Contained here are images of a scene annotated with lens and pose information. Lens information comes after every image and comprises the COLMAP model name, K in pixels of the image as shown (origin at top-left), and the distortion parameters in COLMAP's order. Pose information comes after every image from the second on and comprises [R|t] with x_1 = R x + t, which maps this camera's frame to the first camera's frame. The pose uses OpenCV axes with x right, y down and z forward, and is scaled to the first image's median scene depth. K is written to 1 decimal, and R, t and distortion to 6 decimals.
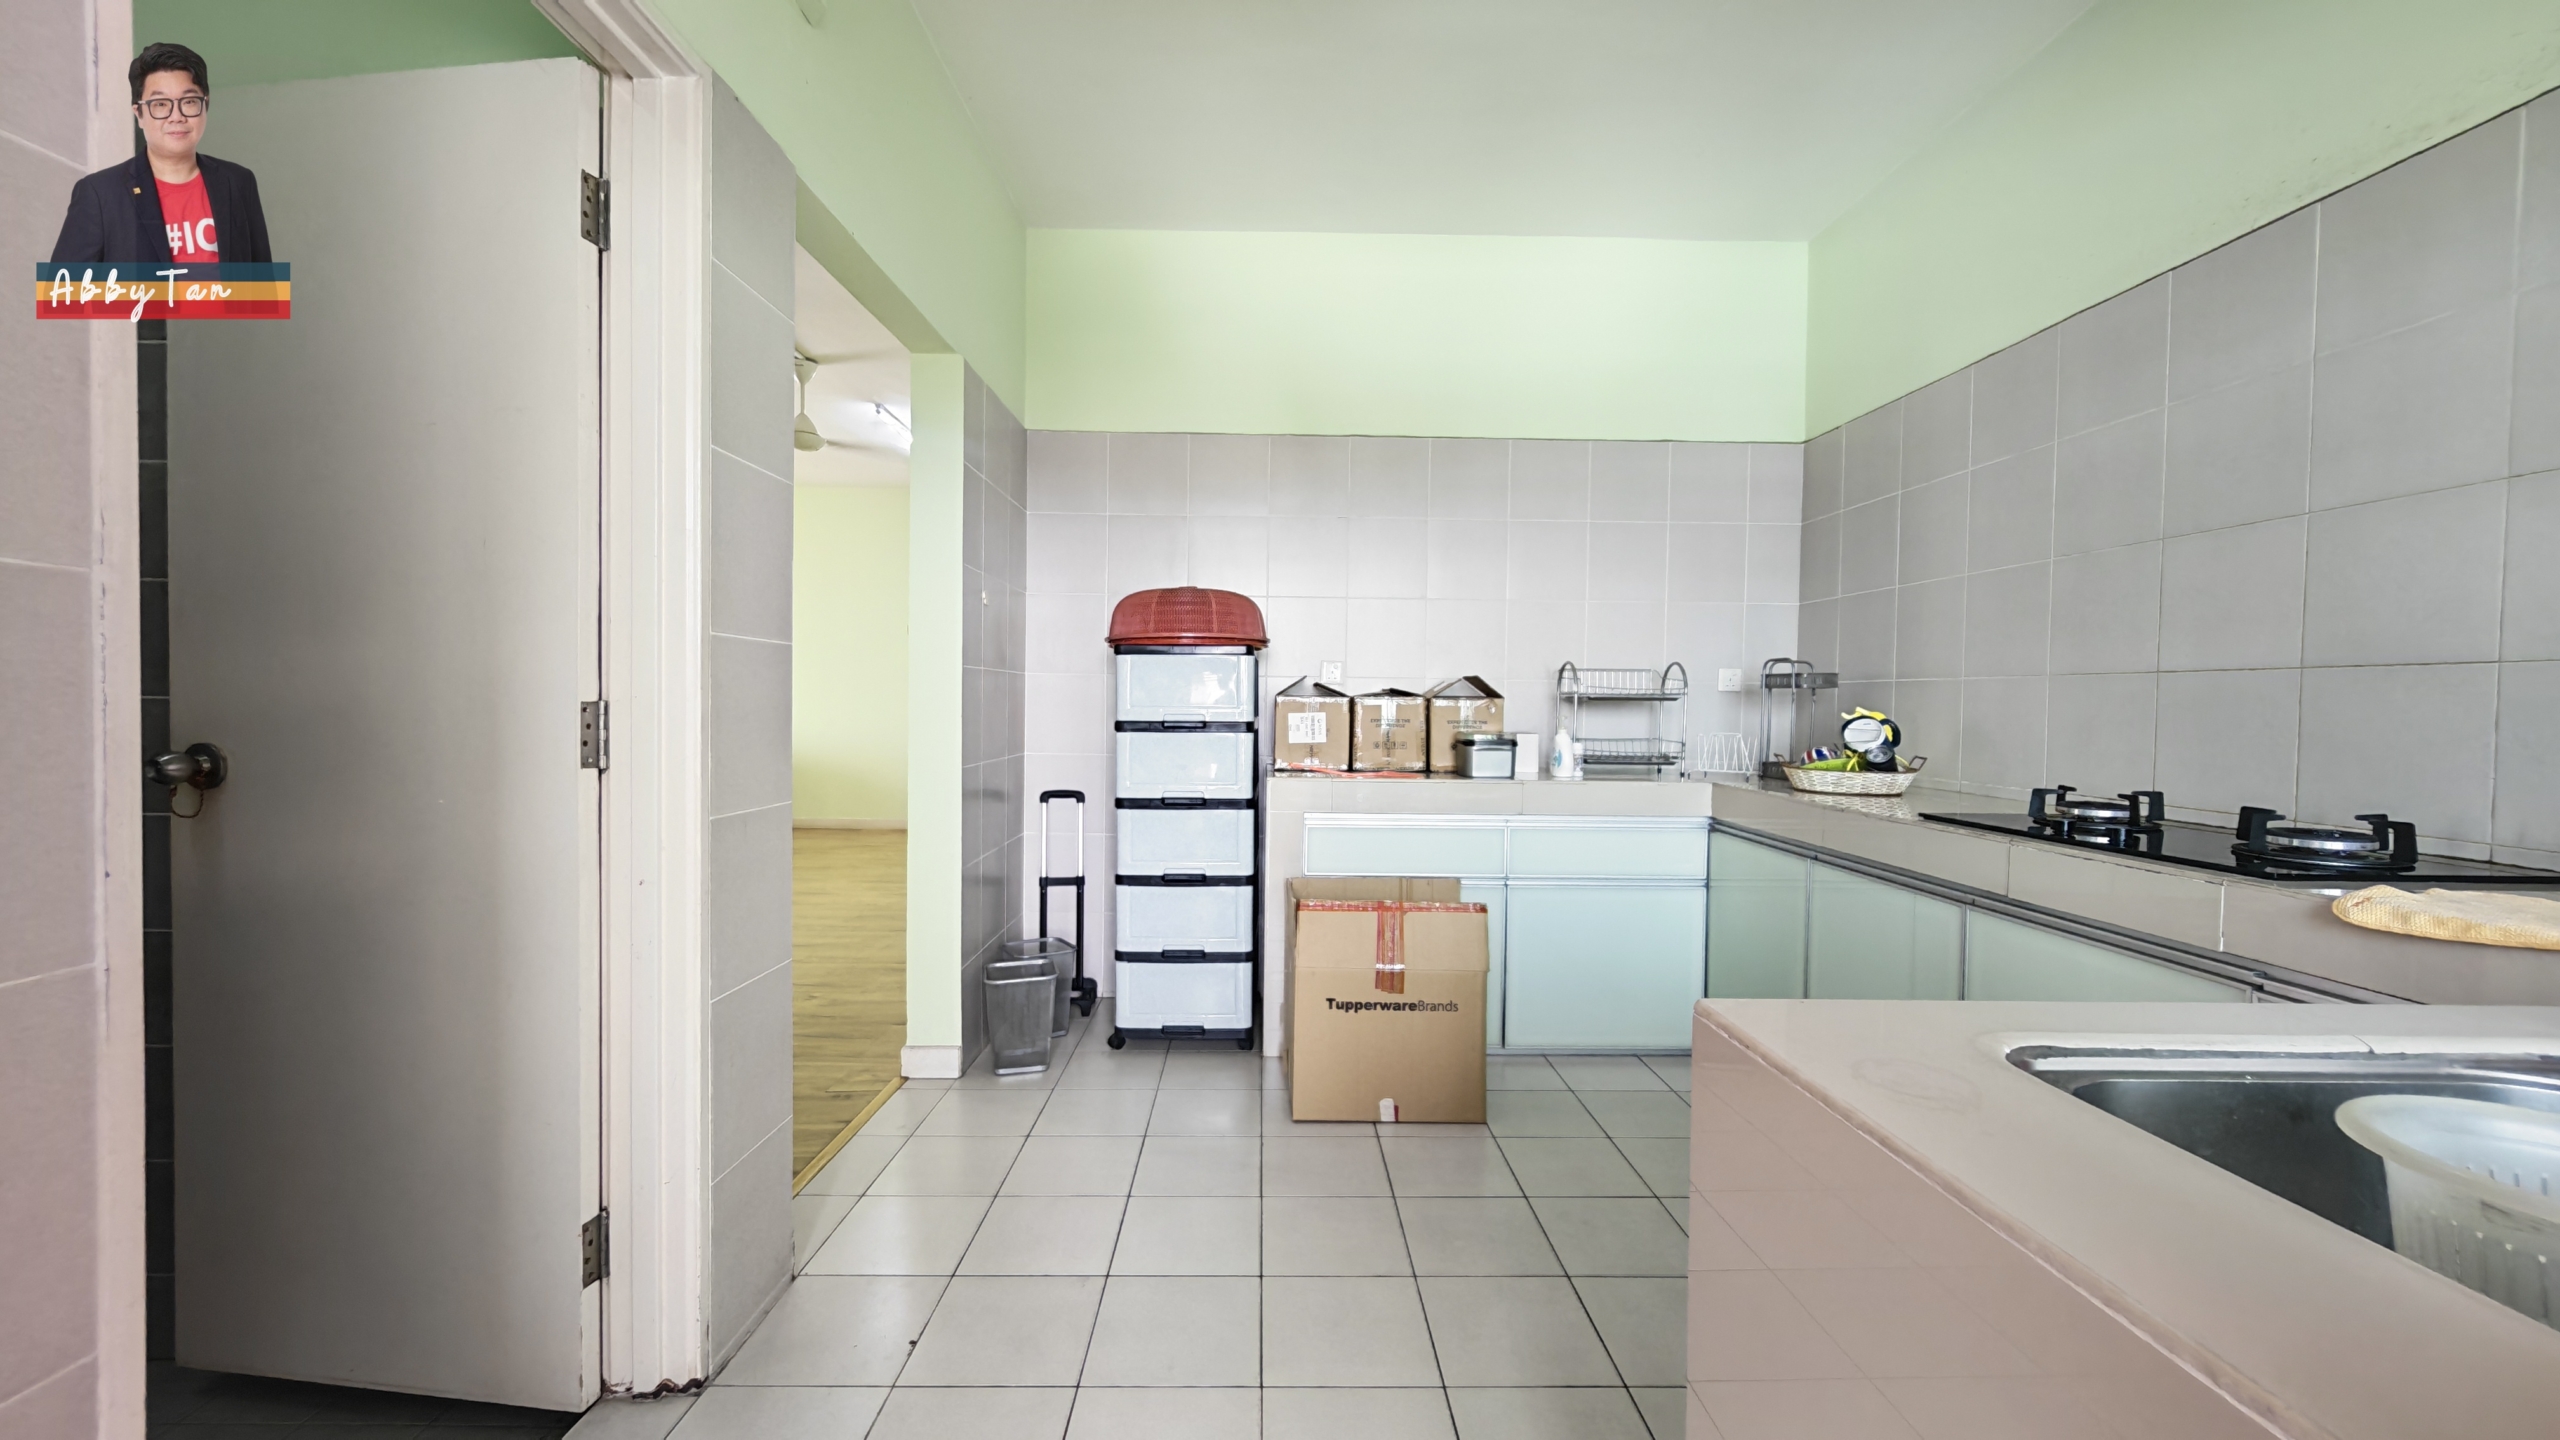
lens RADIAL K [[955.1, 0, 1276.2], [0, 955.1, 727.4], [0, 0, 1]] dist [-0.001133, -0.000289]
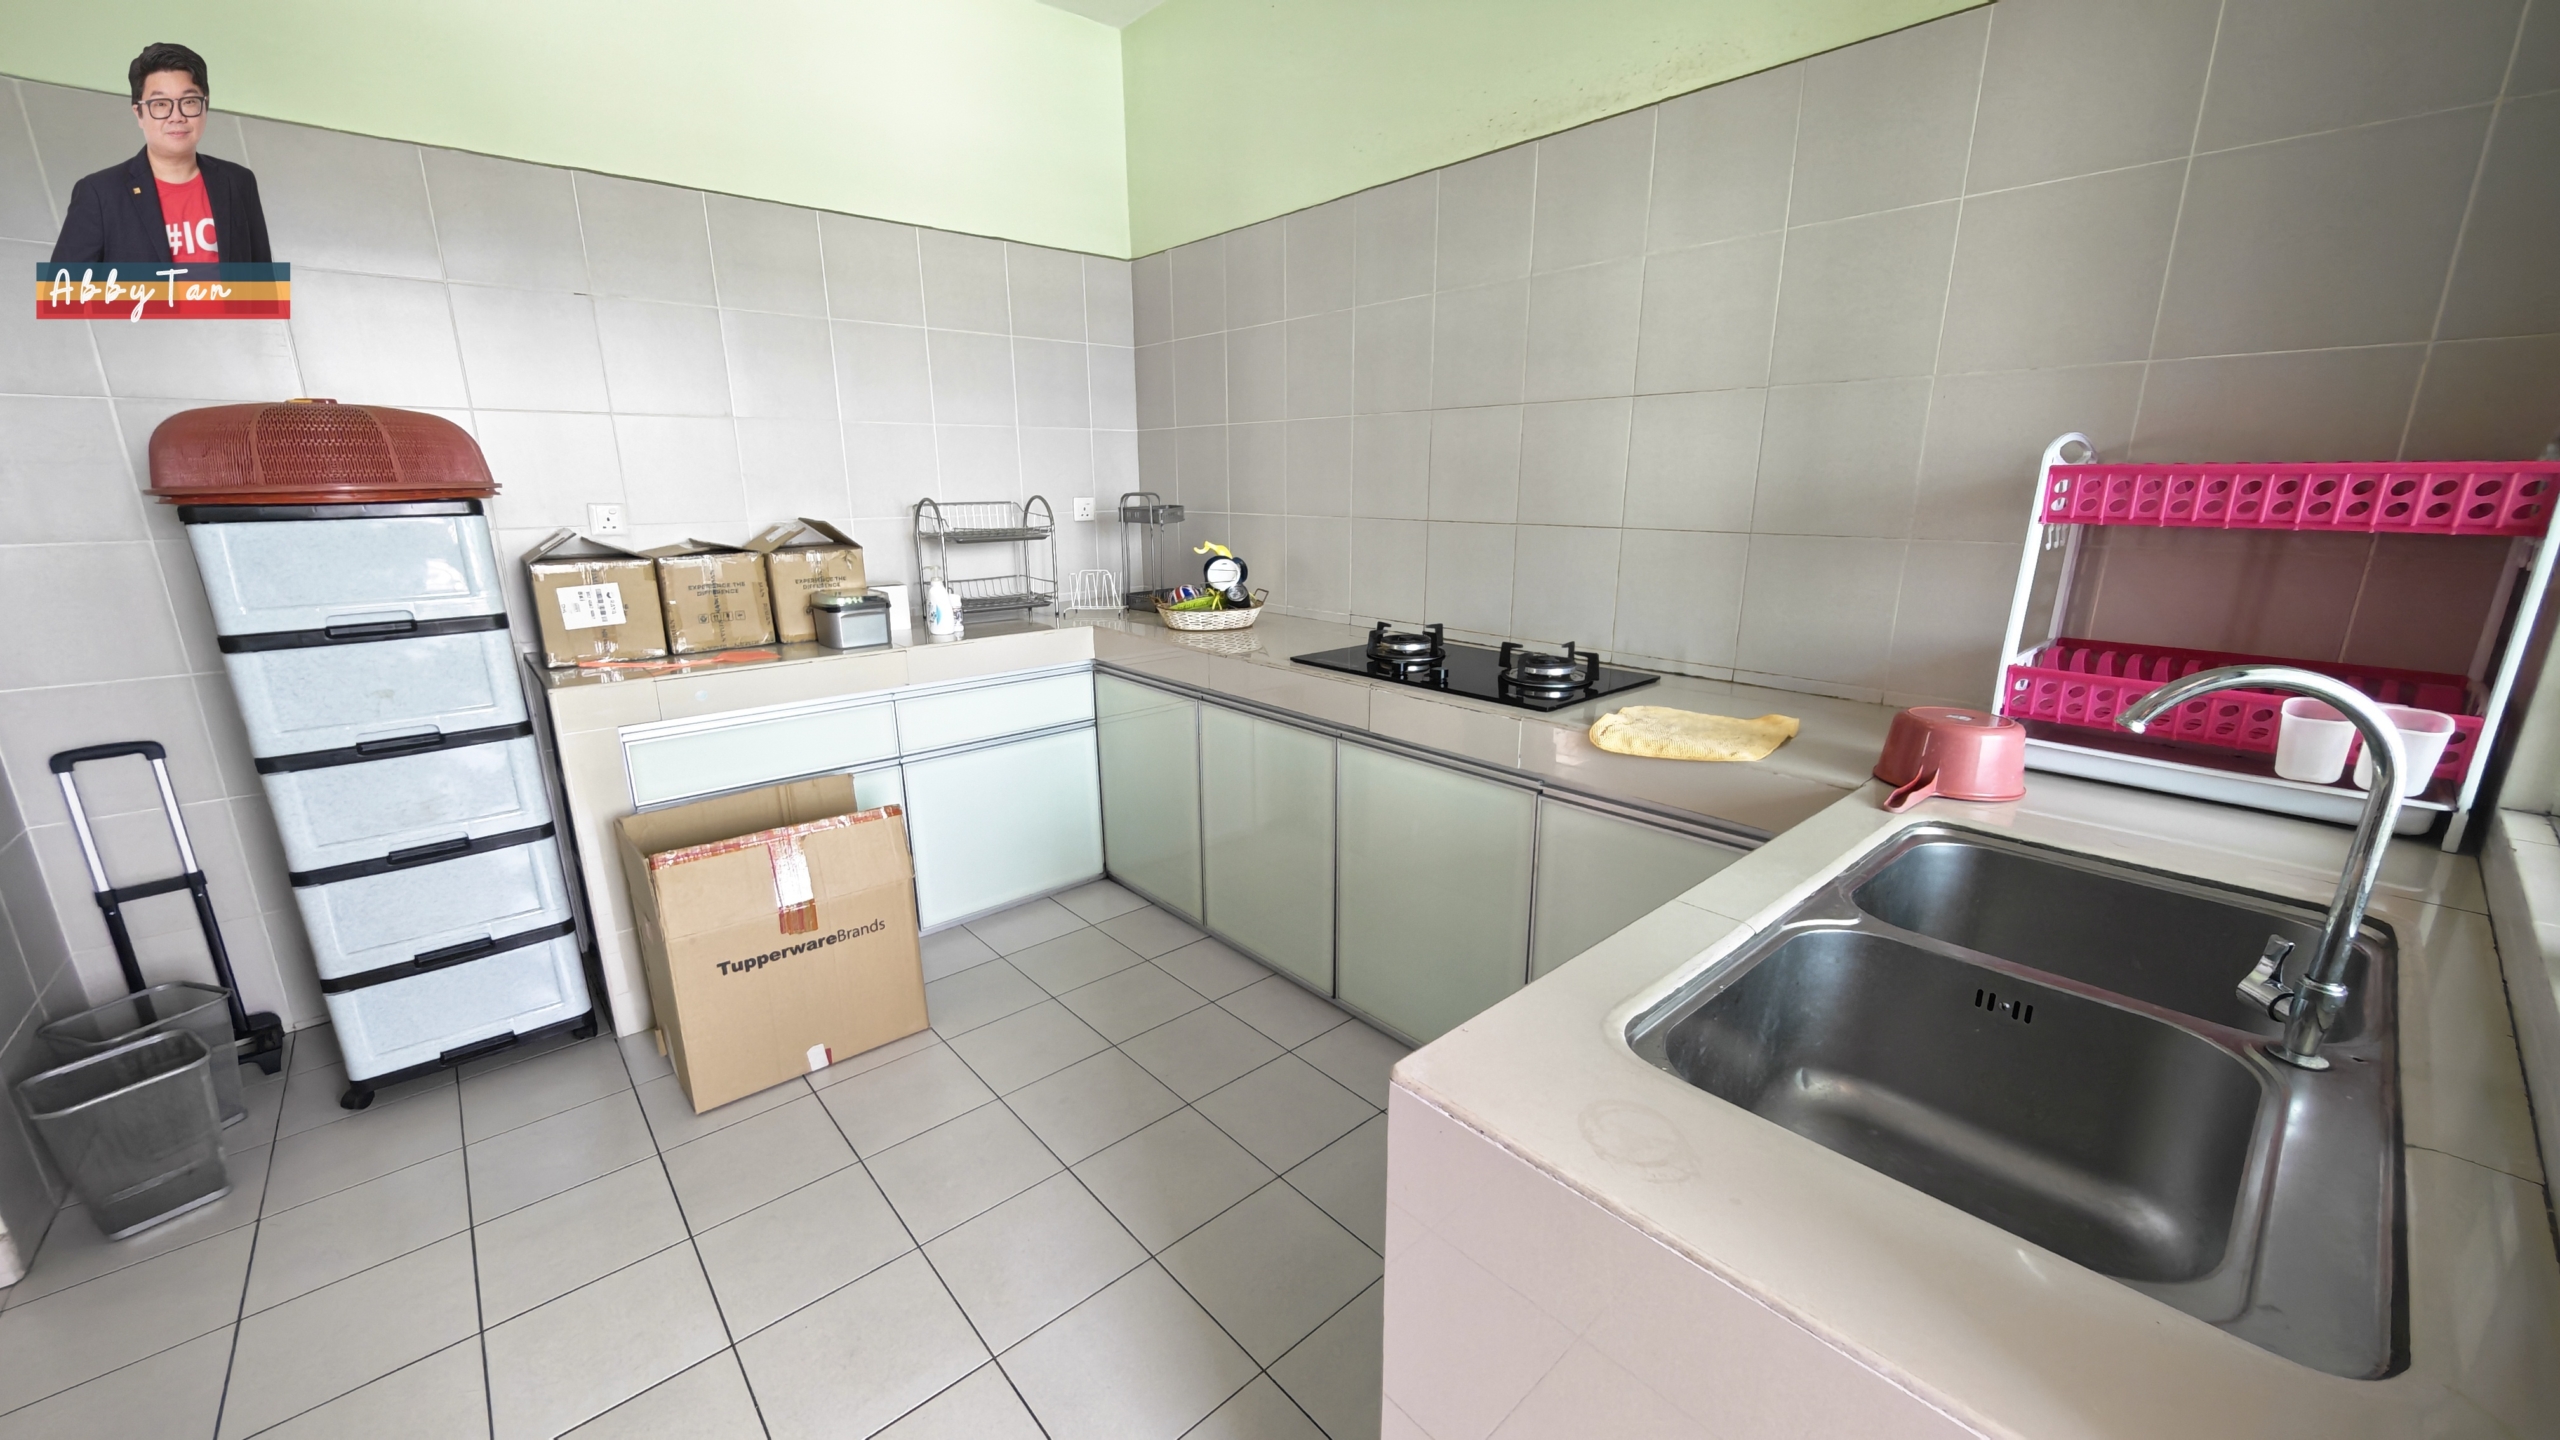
lens RADIAL K [[955.1, 0, 1276.2], [0, 955.1, 727.4], [0, 0, 1]] dist [-0.001133, -0.000289]
pose [[0.758055, -0.179747, 0.626931, -0.048452], [0.032669, 0.970529, 0.238758, -0.071511], [-0.651371, -0.160511, 0.741587, 0.106516]]
